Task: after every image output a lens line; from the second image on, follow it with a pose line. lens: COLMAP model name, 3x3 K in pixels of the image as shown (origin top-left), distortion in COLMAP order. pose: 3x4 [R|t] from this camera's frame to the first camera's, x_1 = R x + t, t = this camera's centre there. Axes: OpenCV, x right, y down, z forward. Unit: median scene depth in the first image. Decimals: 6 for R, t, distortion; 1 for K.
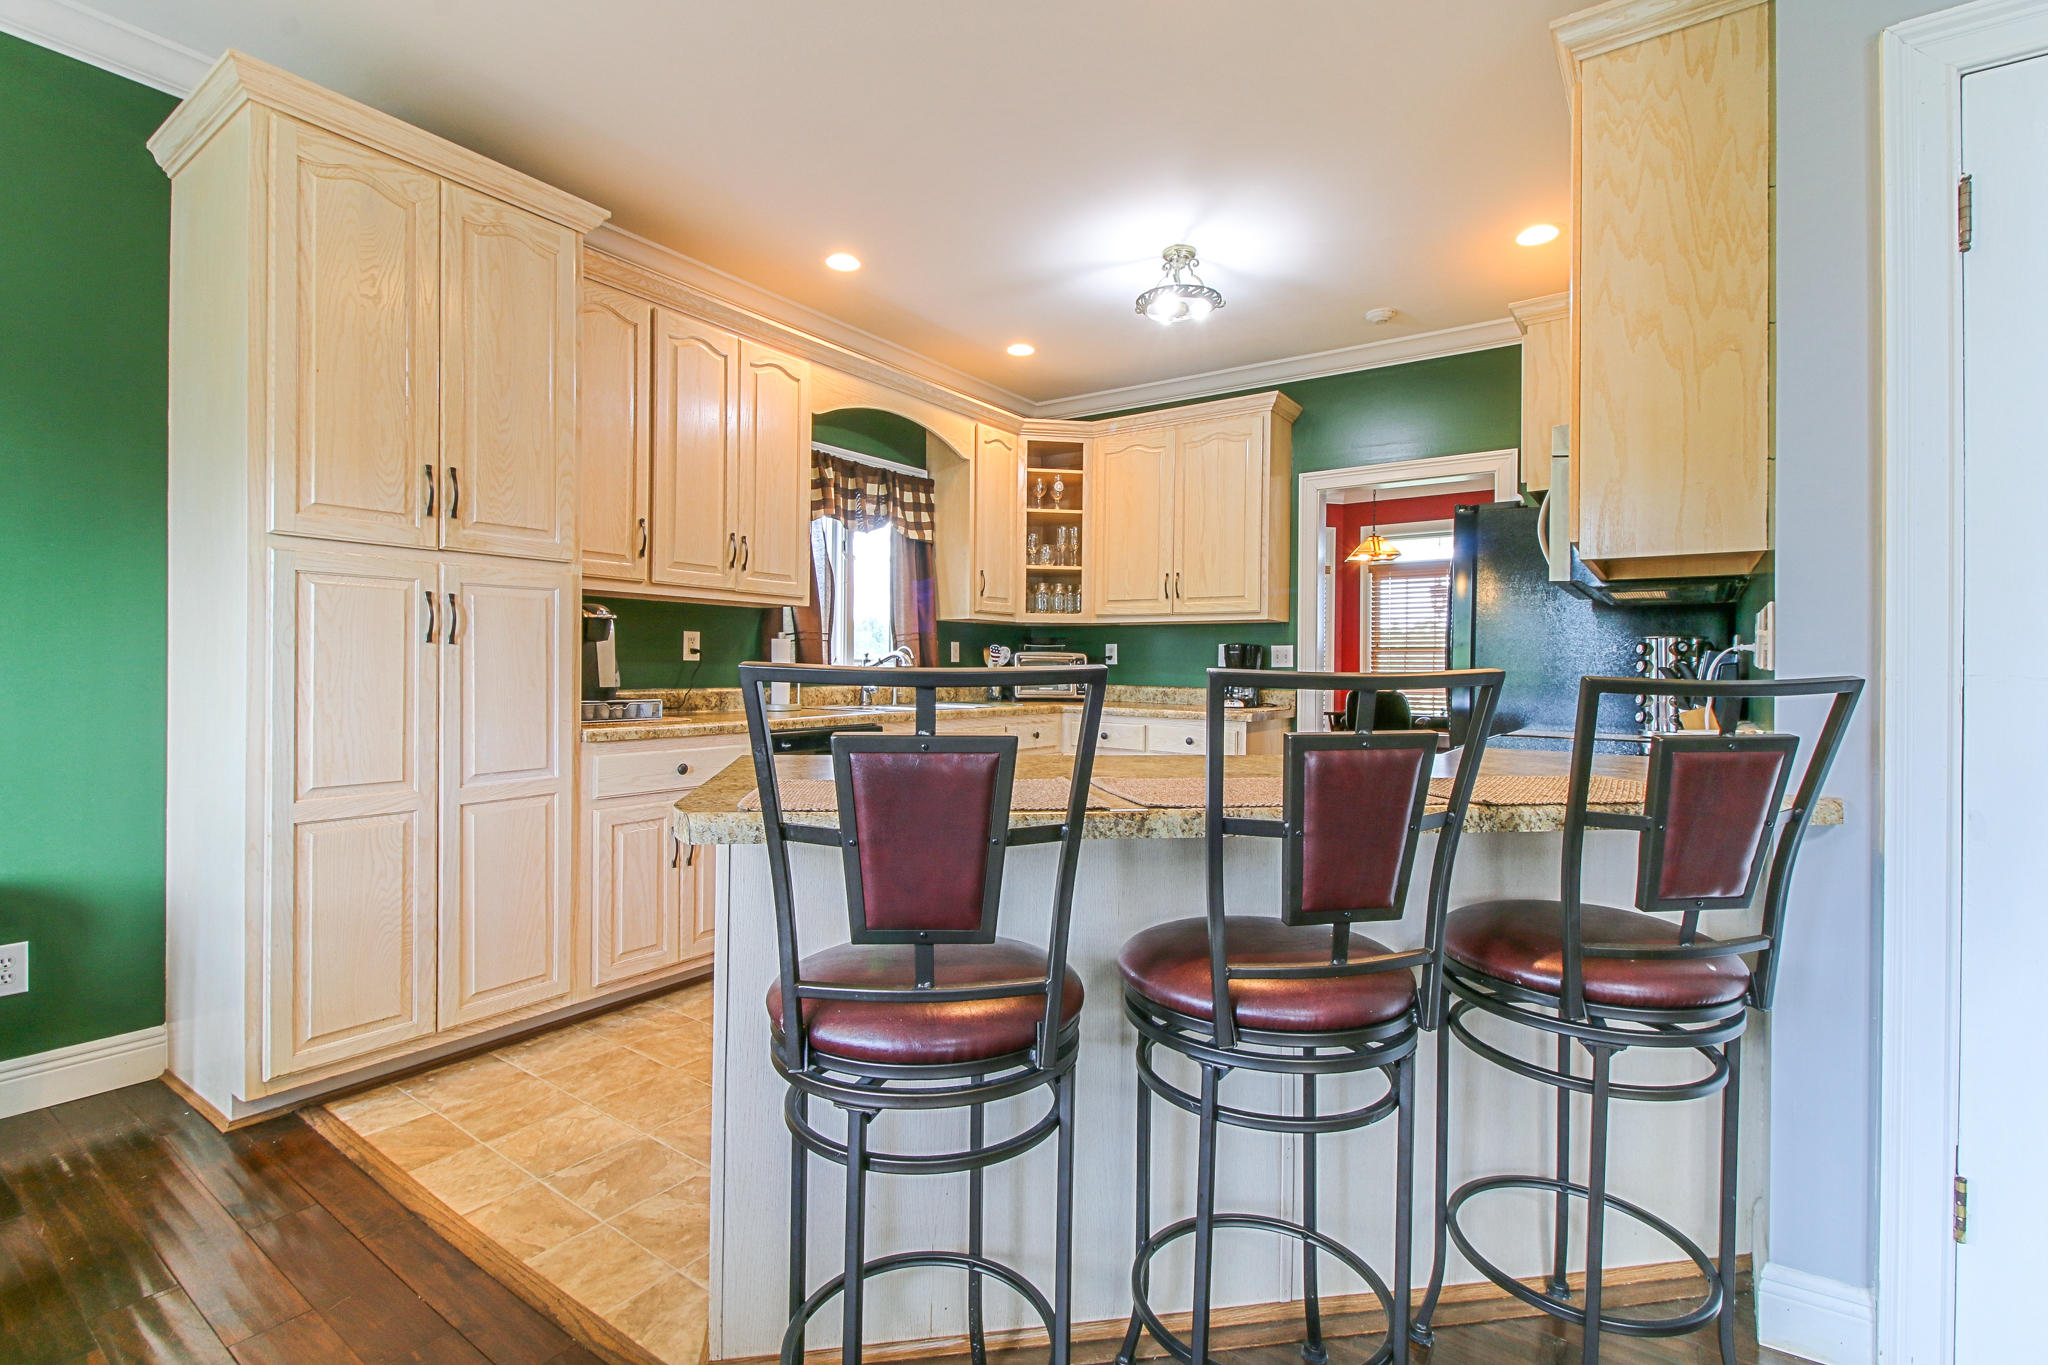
lens RADIAL K [[934.6, 0, 1015.6], [0, 934.6, 675.2], [0, 0, 1]] dist [0.011317, -0.010405]
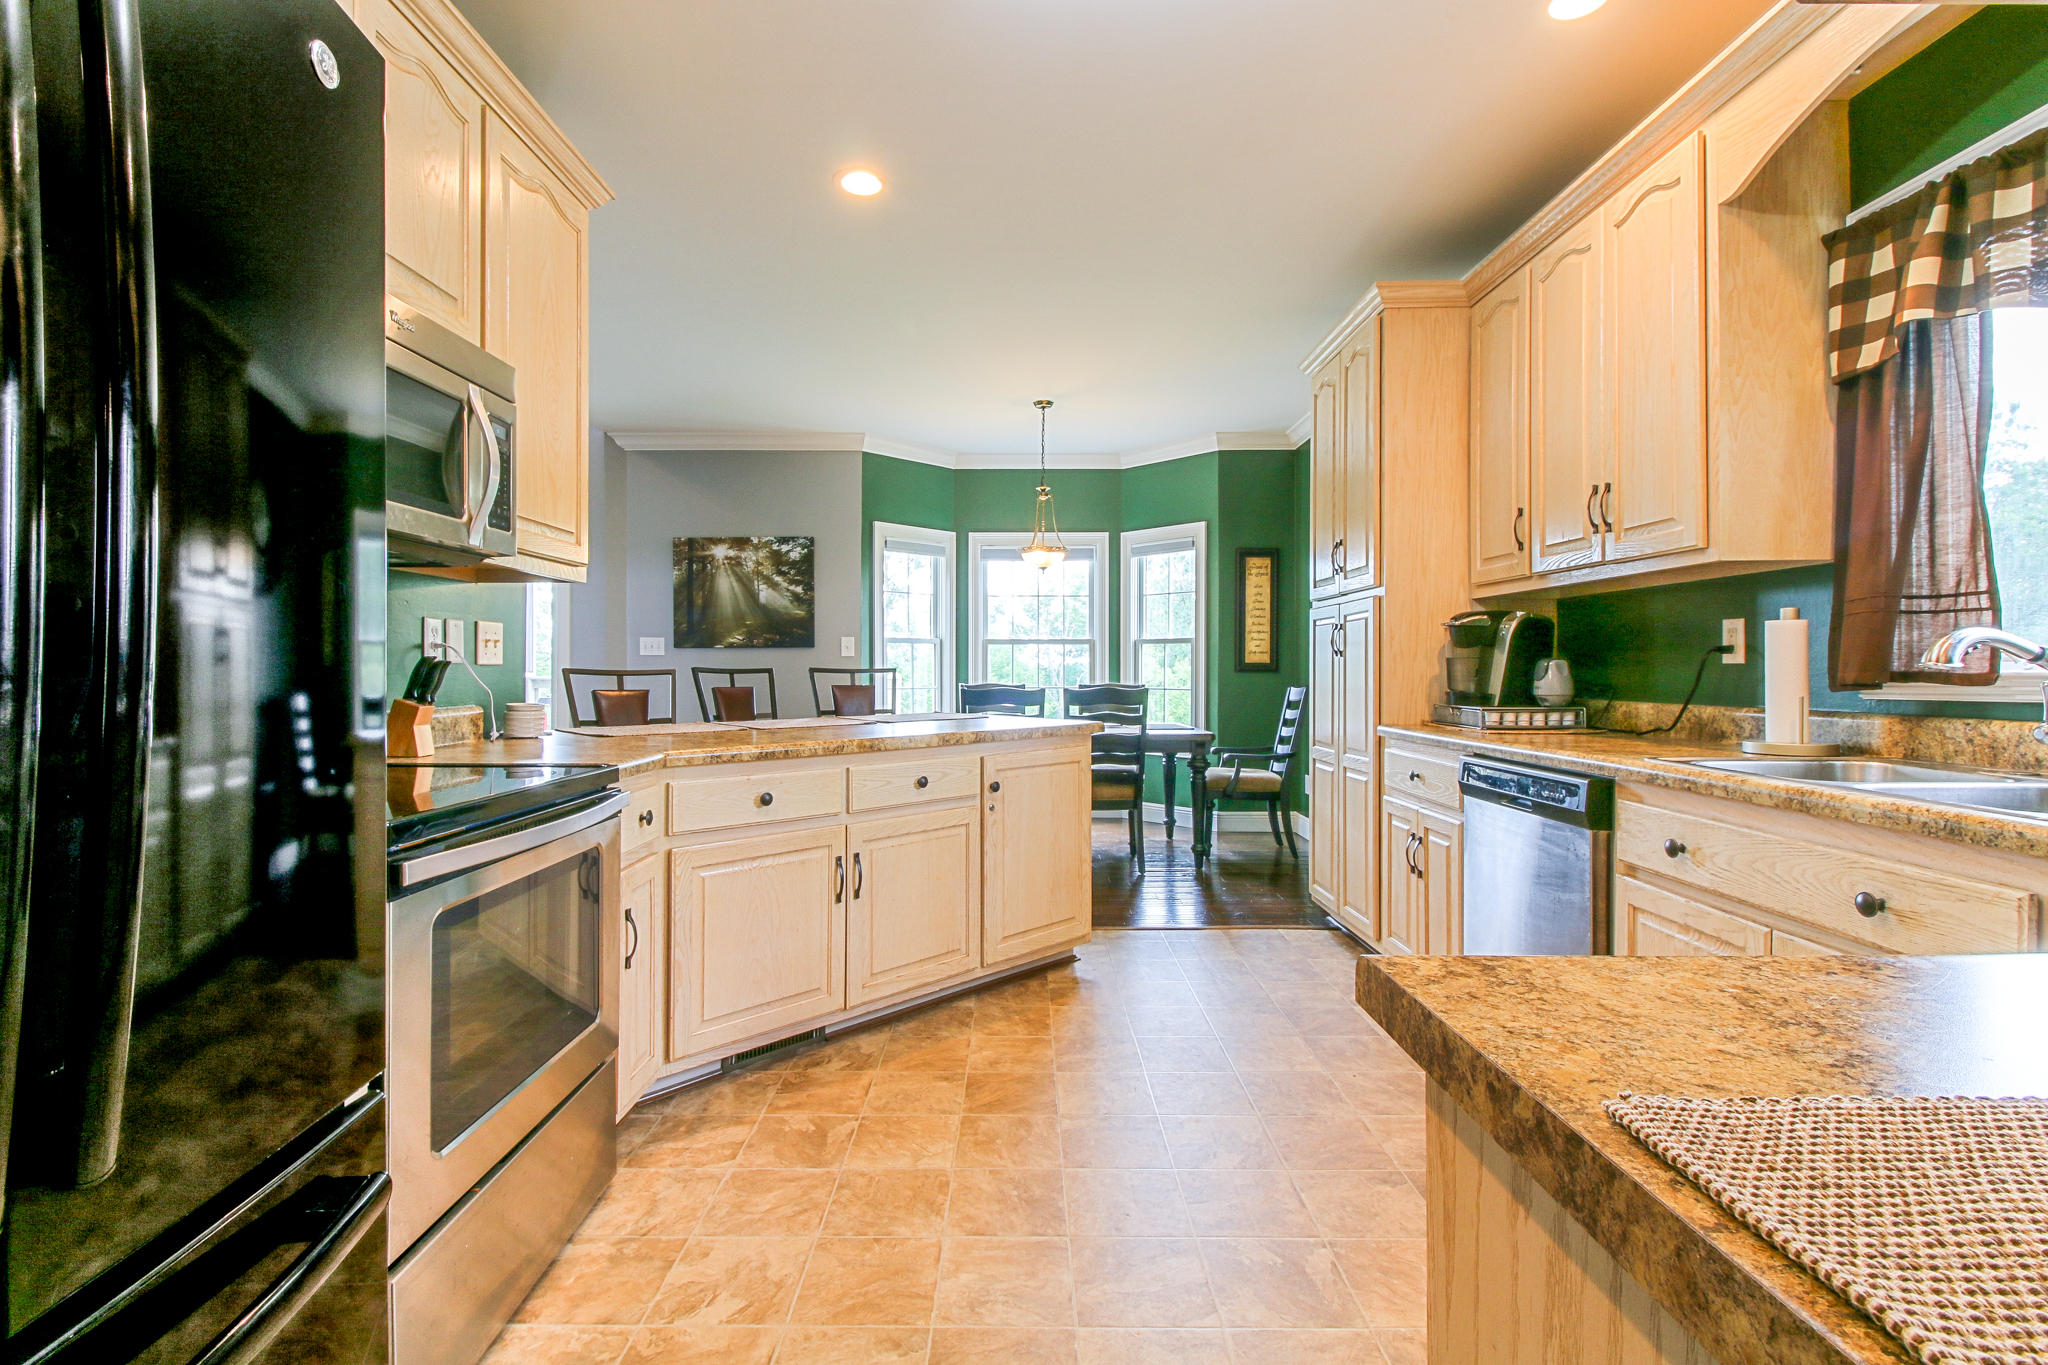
lens RADIAL K [[934.6, 0, 1013.4], [0, 934.6, 672.5], [0, 0, 1]] dist [0.011317, -0.010405]
pose [[-0.817455, -0.009367, -0.575916, 0.410381], [-0.014779, 0.999880, 0.004715, -0.004969], [0.575802, 0.012366, -0.817495, 1.156151]]
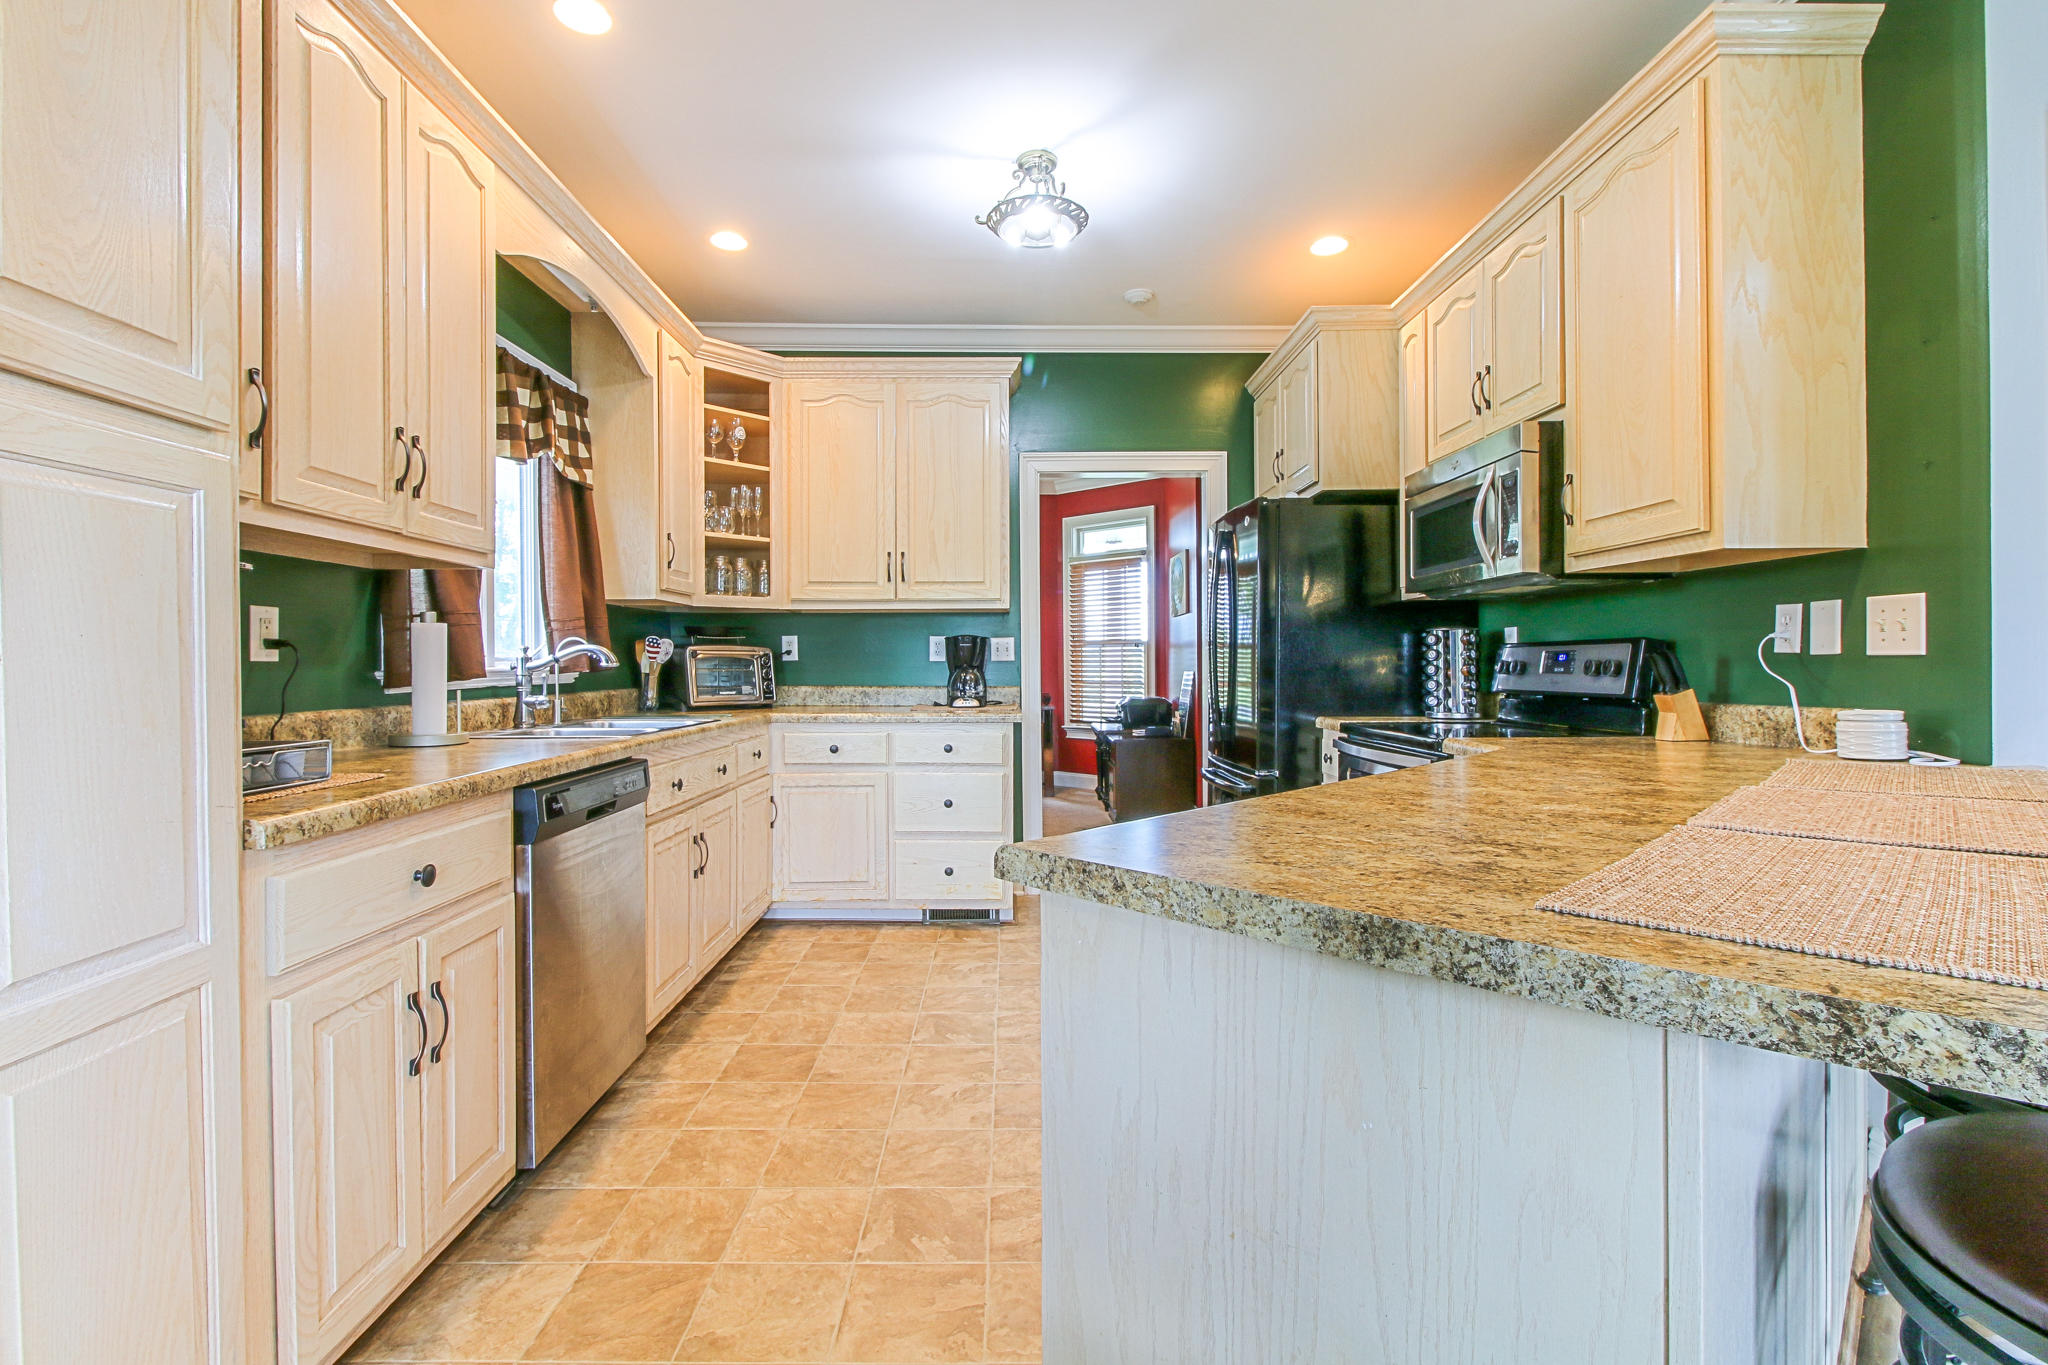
lens RADIAL K [[934.6, 0, 1013.5], [0, 934.6, 667.2], [0, 0, 1]] dist [0.011317, -0.010405]
pose [[0.810296, -0.015734, 0.585810, -0.290851], [0.018112, 0.999834, 0.001801, -0.004959], [-0.585741, 0.009151, 0.810447, 0.299007]]
